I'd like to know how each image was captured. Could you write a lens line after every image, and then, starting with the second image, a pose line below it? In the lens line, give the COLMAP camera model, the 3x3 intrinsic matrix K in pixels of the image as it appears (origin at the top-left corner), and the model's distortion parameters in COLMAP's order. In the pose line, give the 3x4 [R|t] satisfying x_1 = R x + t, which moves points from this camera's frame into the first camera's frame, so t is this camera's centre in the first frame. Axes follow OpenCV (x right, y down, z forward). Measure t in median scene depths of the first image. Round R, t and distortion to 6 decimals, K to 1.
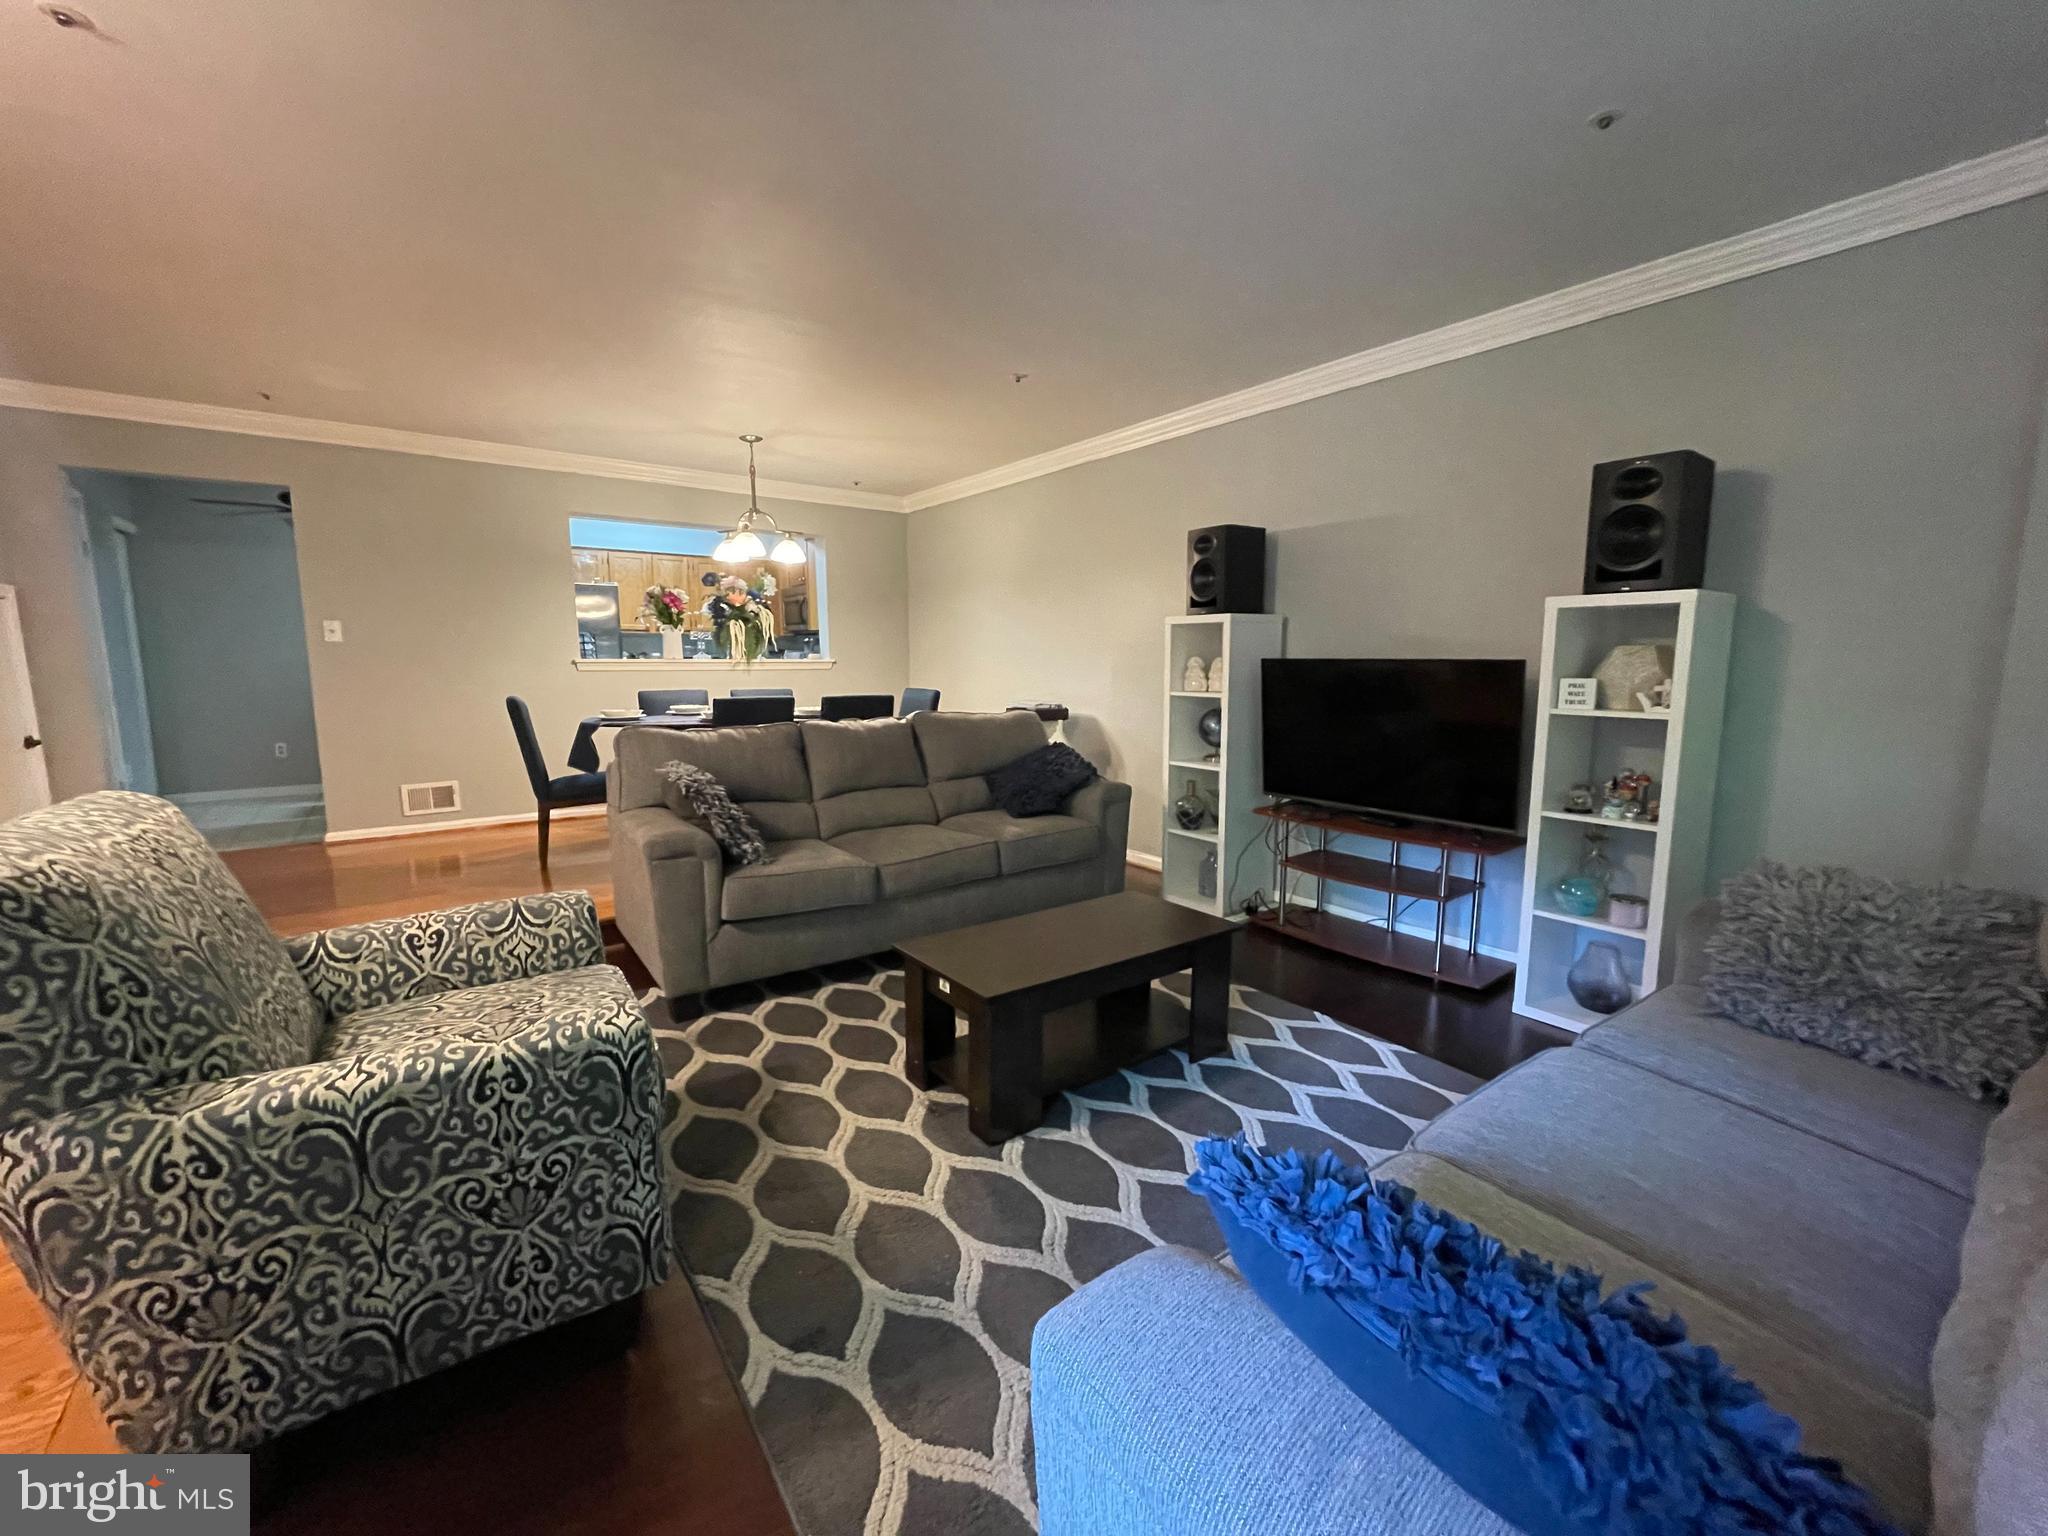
lens RADIAL K [[824.6, 0, 1027.2], [0, 824.6, 771.4], [0, 0, 1]] dist [-0.001508, -0.001874]
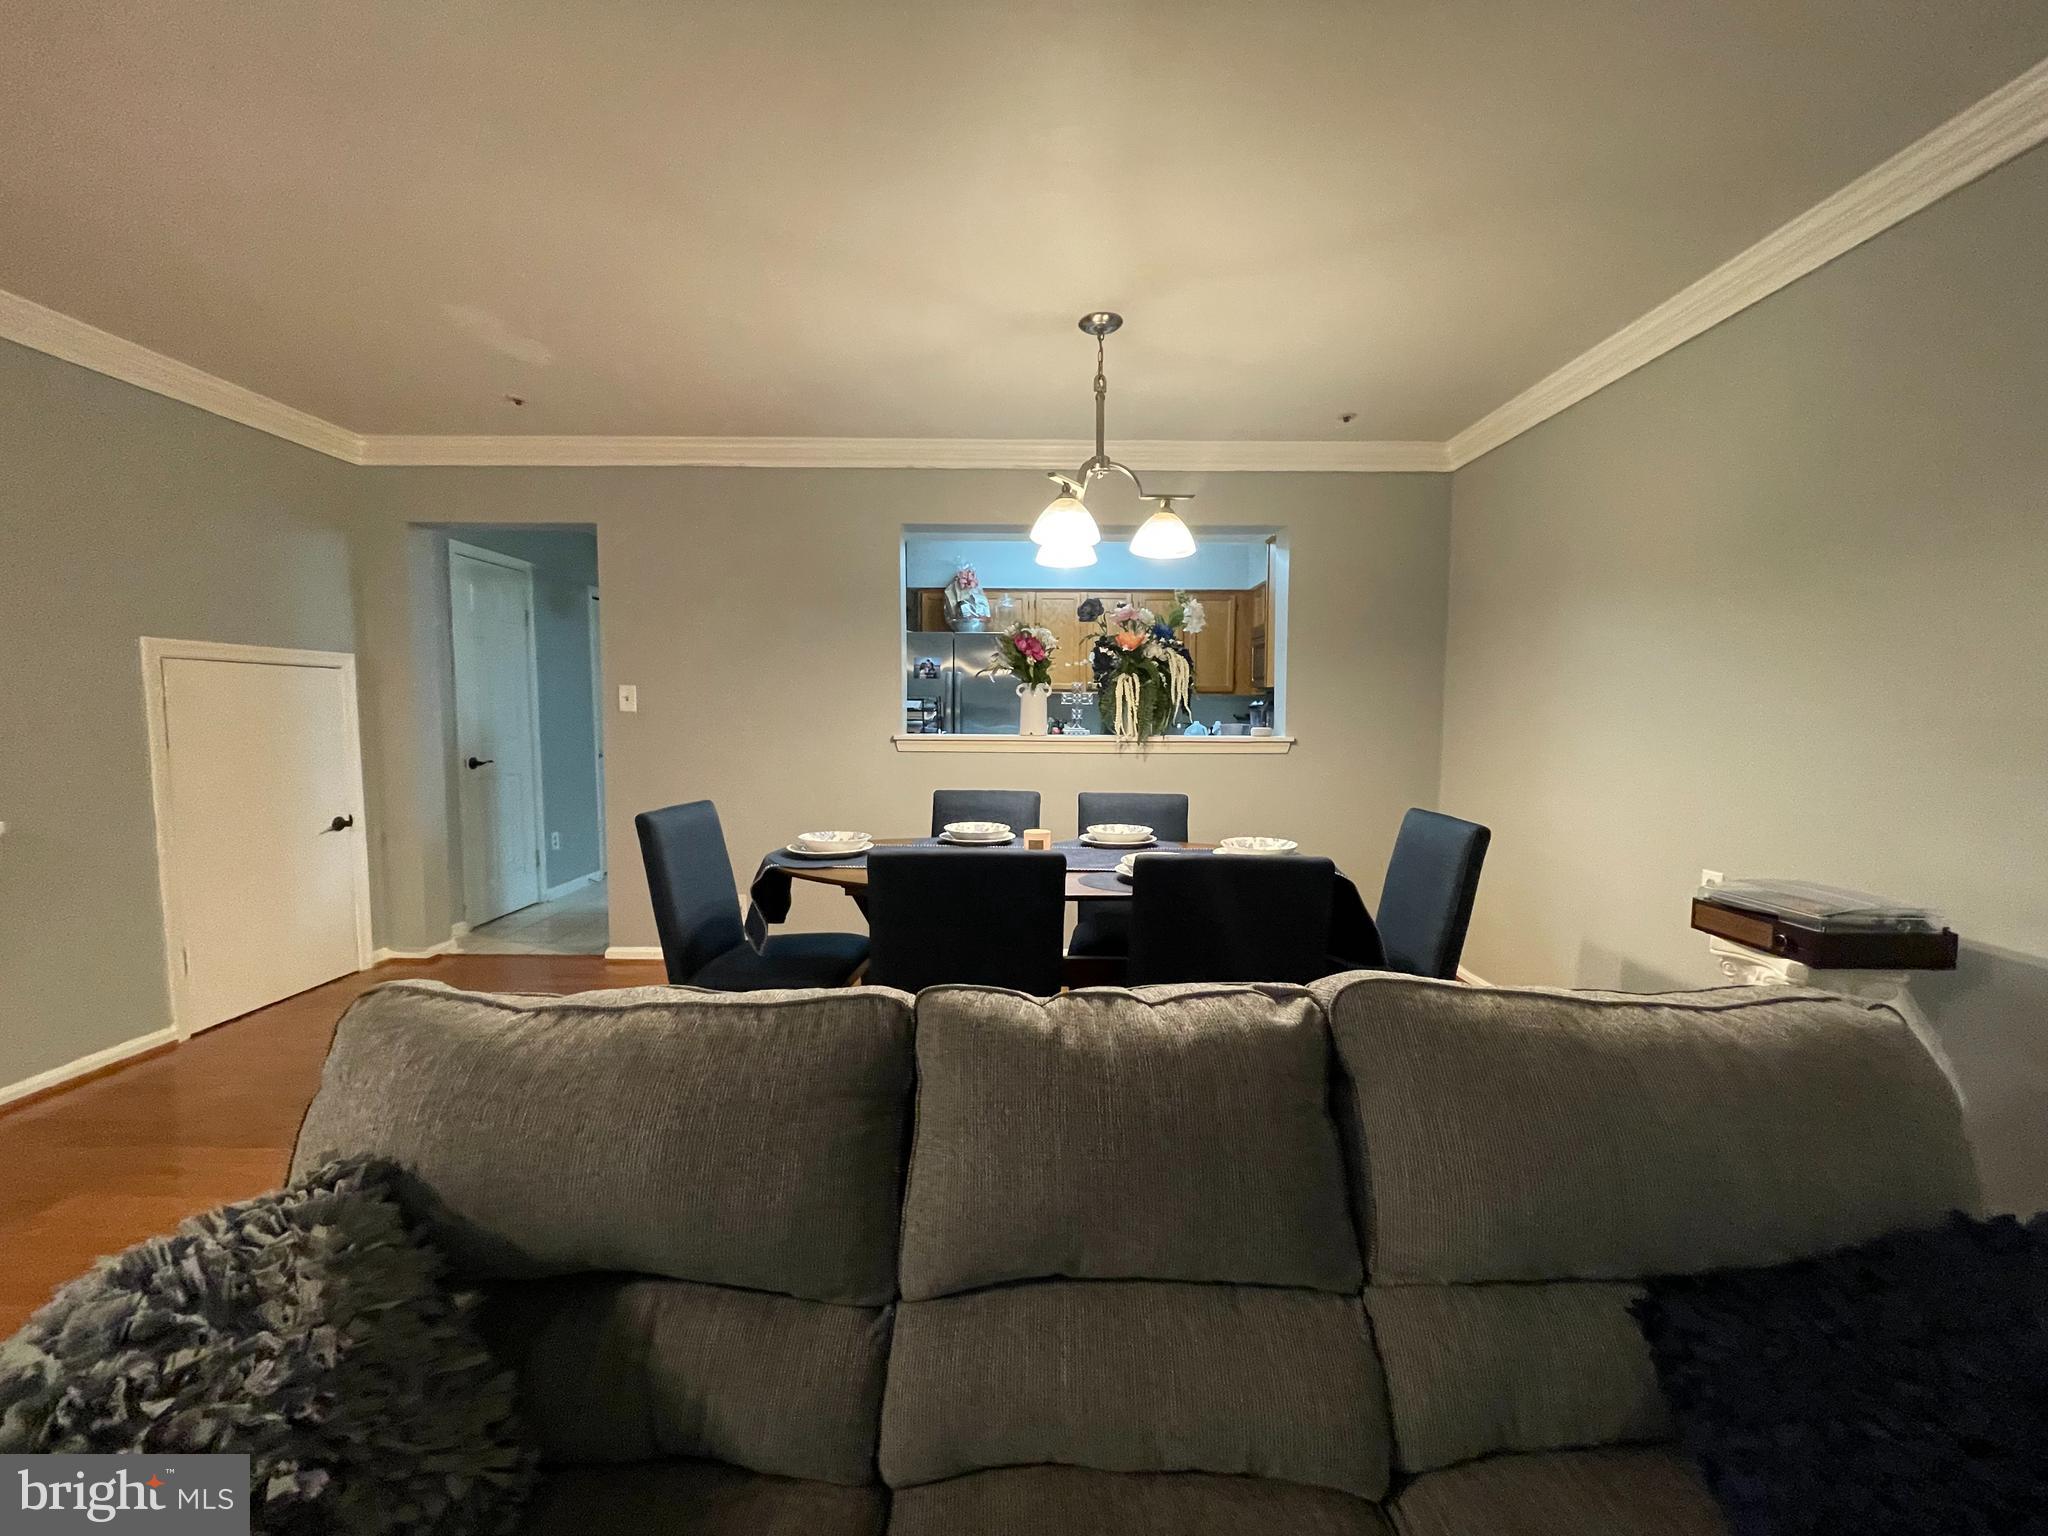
lens RADIAL K [[824.6, 0, 1025.8], [0, 824.6, 773.3], [0, 0, 1]] dist [-0.001508, -0.001874]
pose [[0.797876, 0.047523, -0.600945, -0.049404], [-0.086665, 0.995575, -0.036335, -0.101325], [0.596559, 0.081071, 0.798464, 0.590724]]
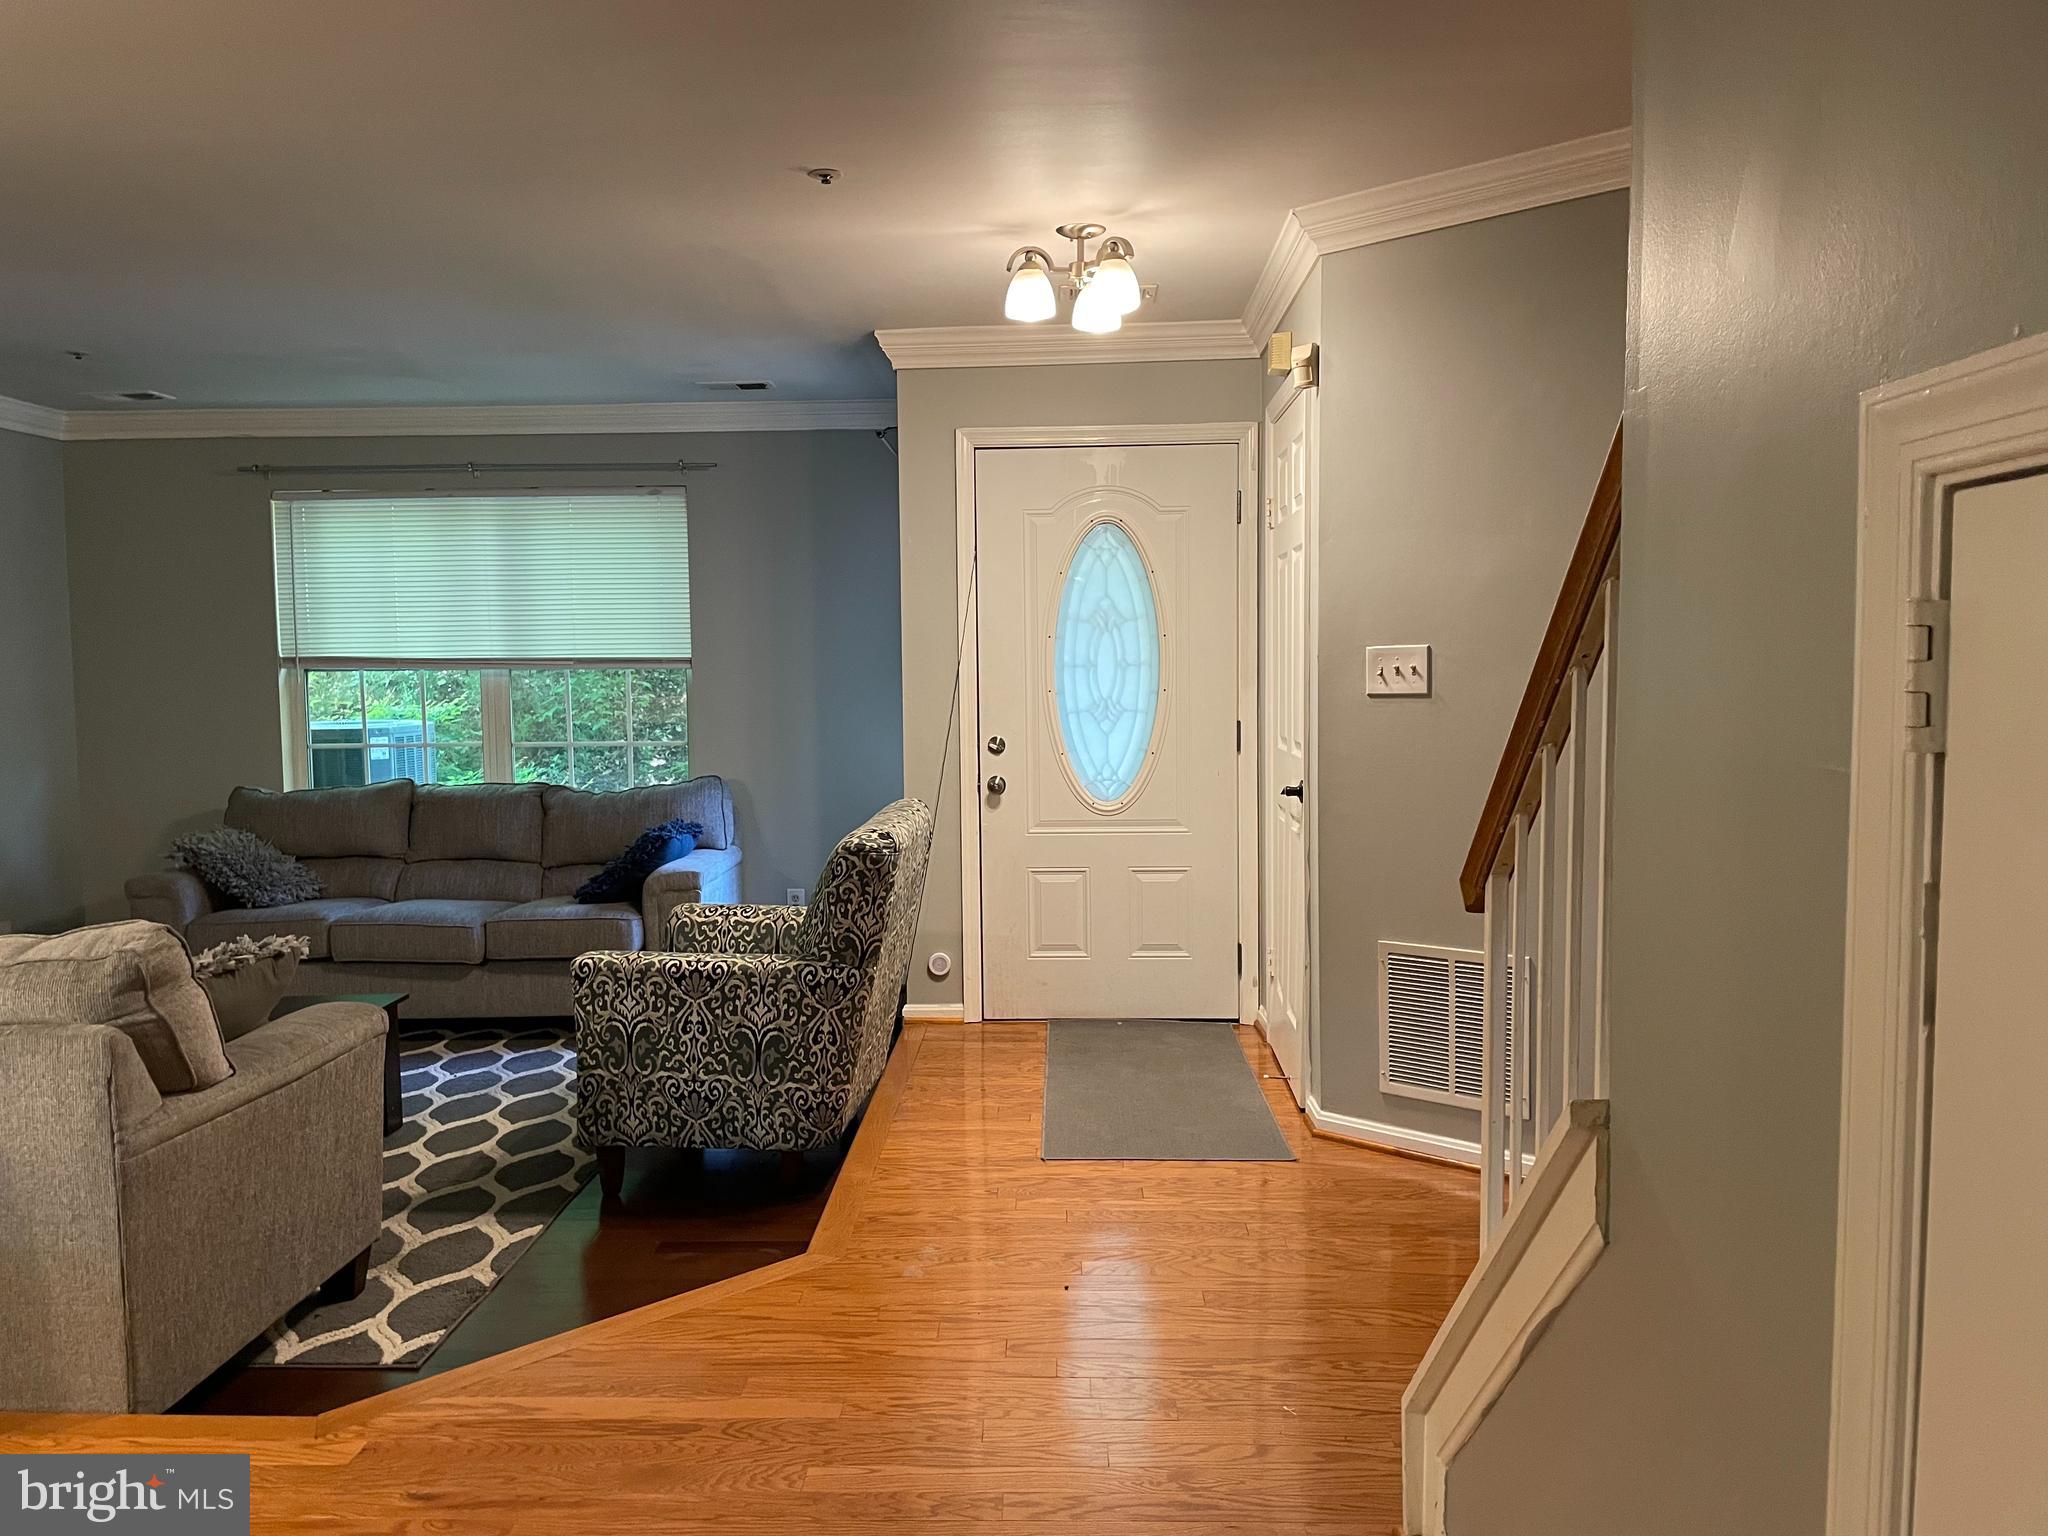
lens RADIAL K [[1548.0, 0, 1003.9], [0, 1548.0, 774.0], [0, 0, 1]] dist [0.087423, -0.110425]
pose [[-0.781136, -0.028581, 0.623706, -0.991110], [0.106257, 0.978294, 0.177907, -0.168009], [-0.615252, 0.205242, -0.761144, 0.964811]]
